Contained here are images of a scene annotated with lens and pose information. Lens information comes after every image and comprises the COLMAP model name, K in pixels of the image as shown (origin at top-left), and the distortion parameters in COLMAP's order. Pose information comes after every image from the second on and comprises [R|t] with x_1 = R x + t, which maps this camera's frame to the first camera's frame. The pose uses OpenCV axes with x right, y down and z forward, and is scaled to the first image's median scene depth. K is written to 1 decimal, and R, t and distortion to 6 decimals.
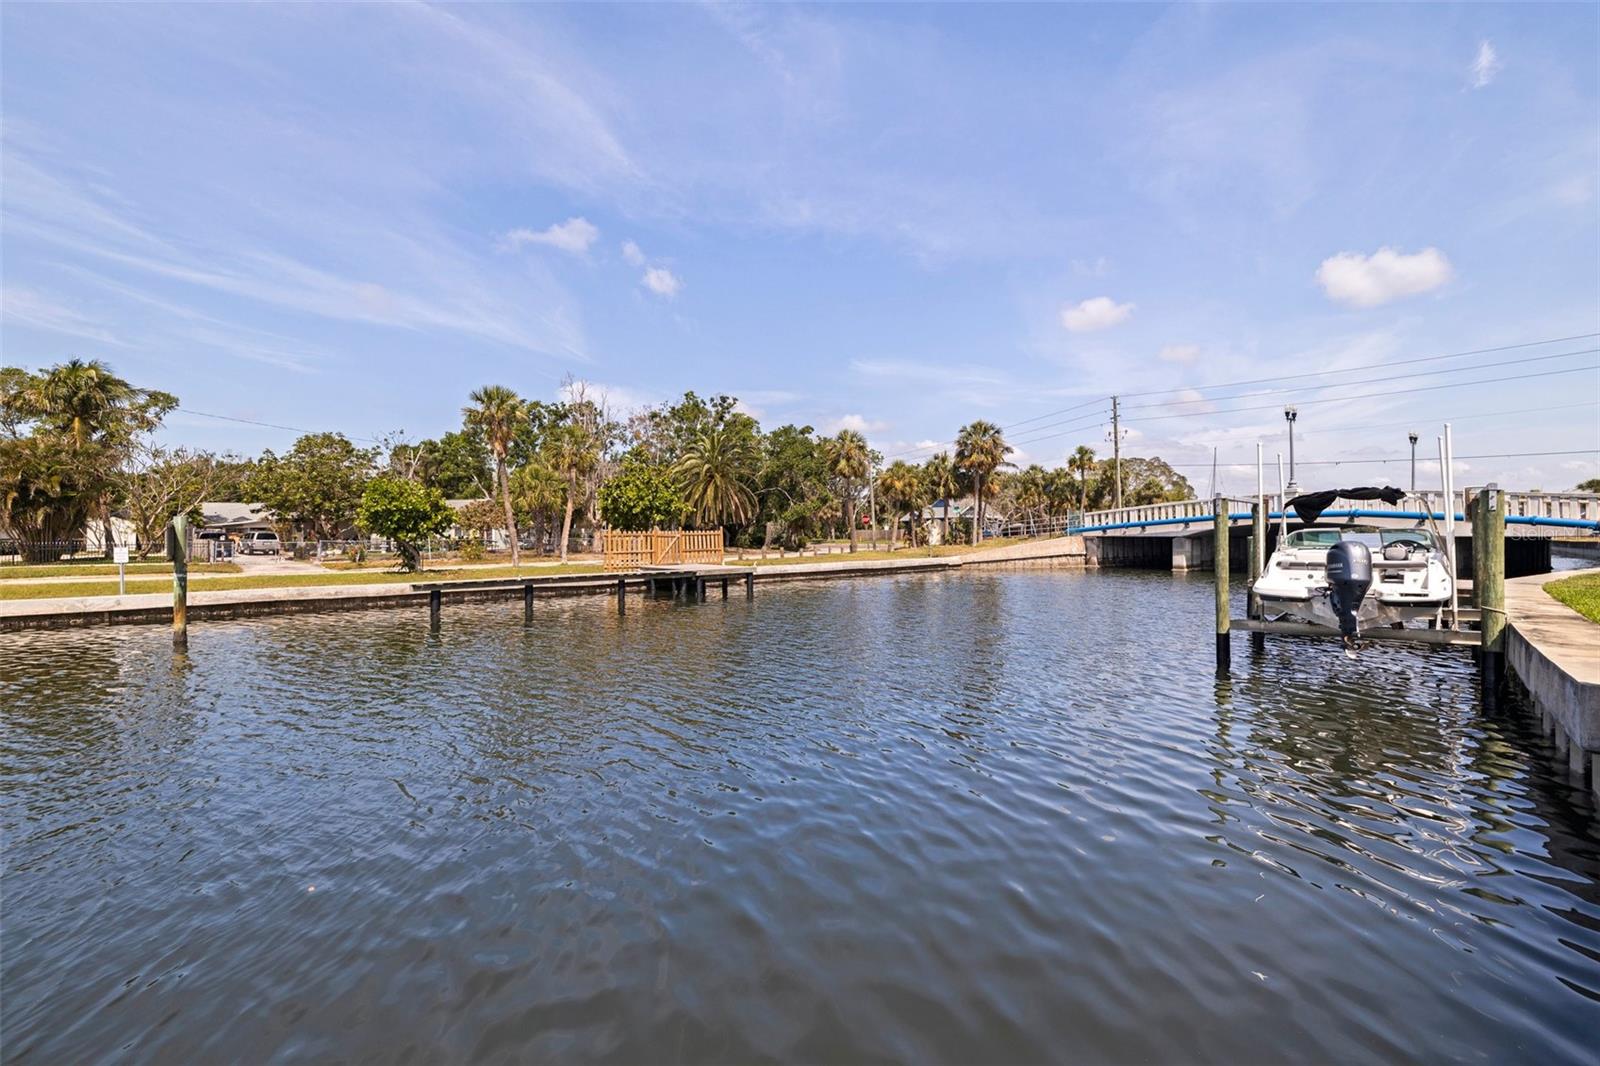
lens RADIAL K [[687.0, 0, 814.4], [0, 687.0, 539.4], [0, 0, 1]] dist [0.003126, -0.000561]
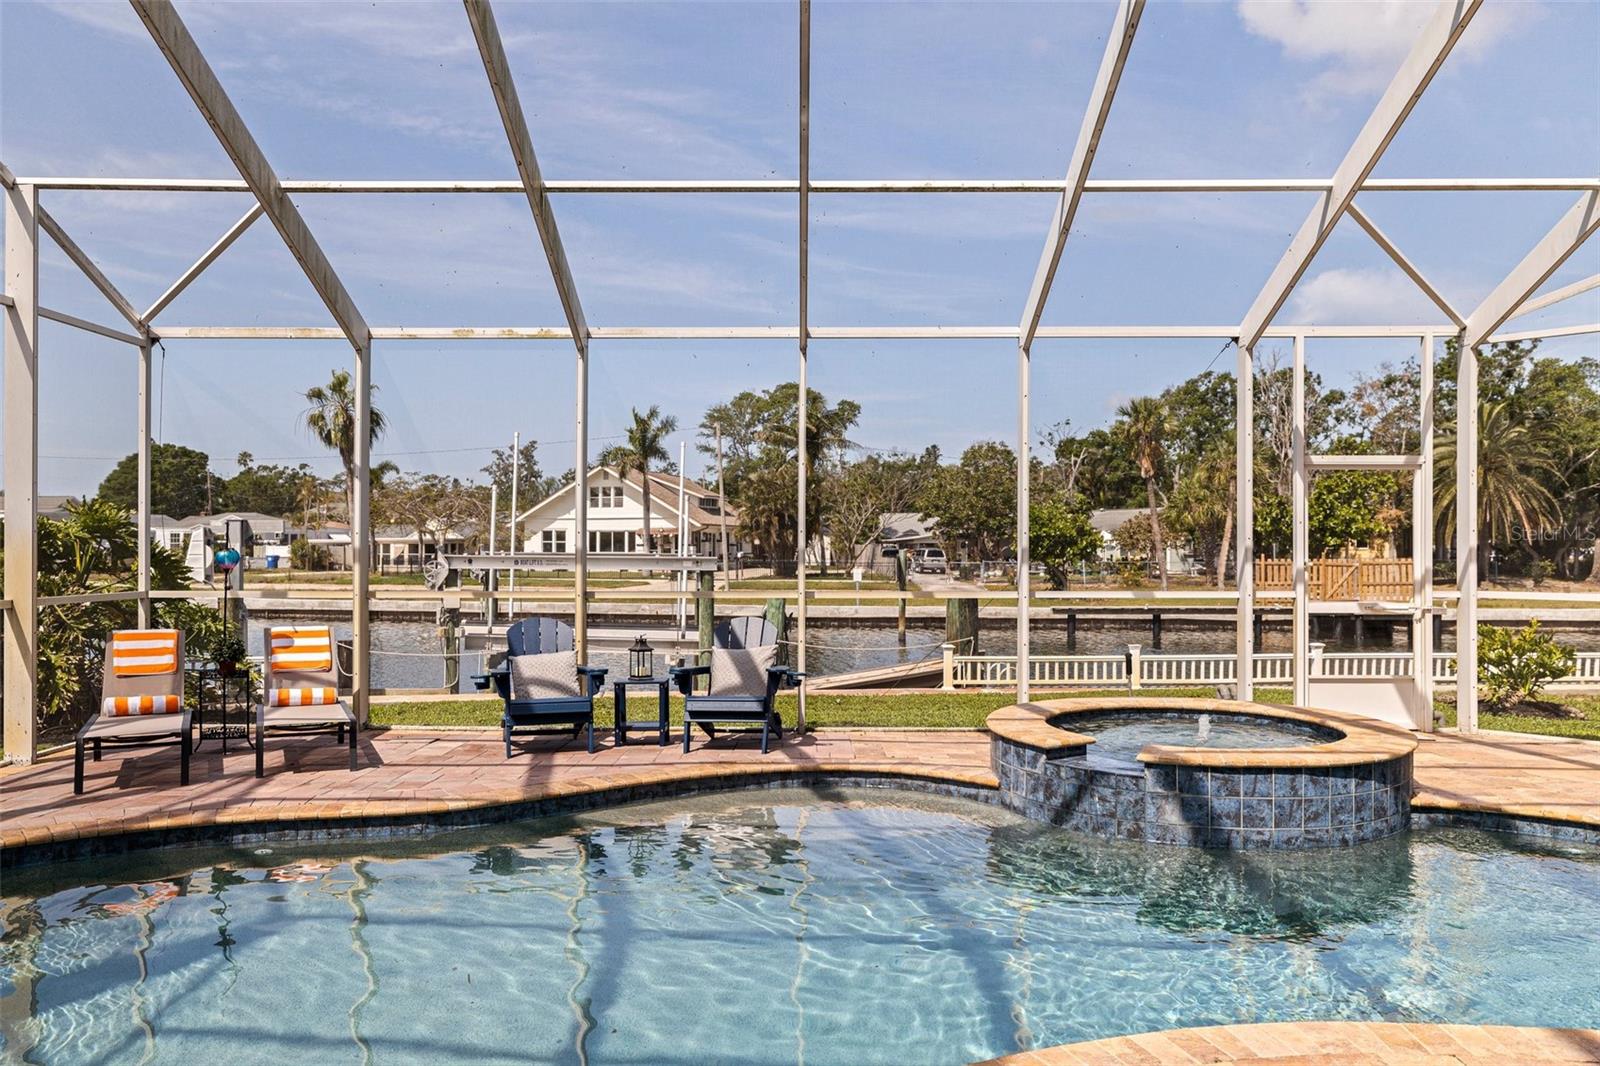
lens RADIAL K [[1189.1, 0, 797.4], [0, 1189.1, 531.8], [0, 0, 1]] dist [0.052379, 0.002477]
pose [[0.713790, -0.002025, -0.700357, 0.221941], [-0.008777, 0.999891, -0.011837, -0.015202], [0.700305, 0.014596, 0.713695, -0.314293]]
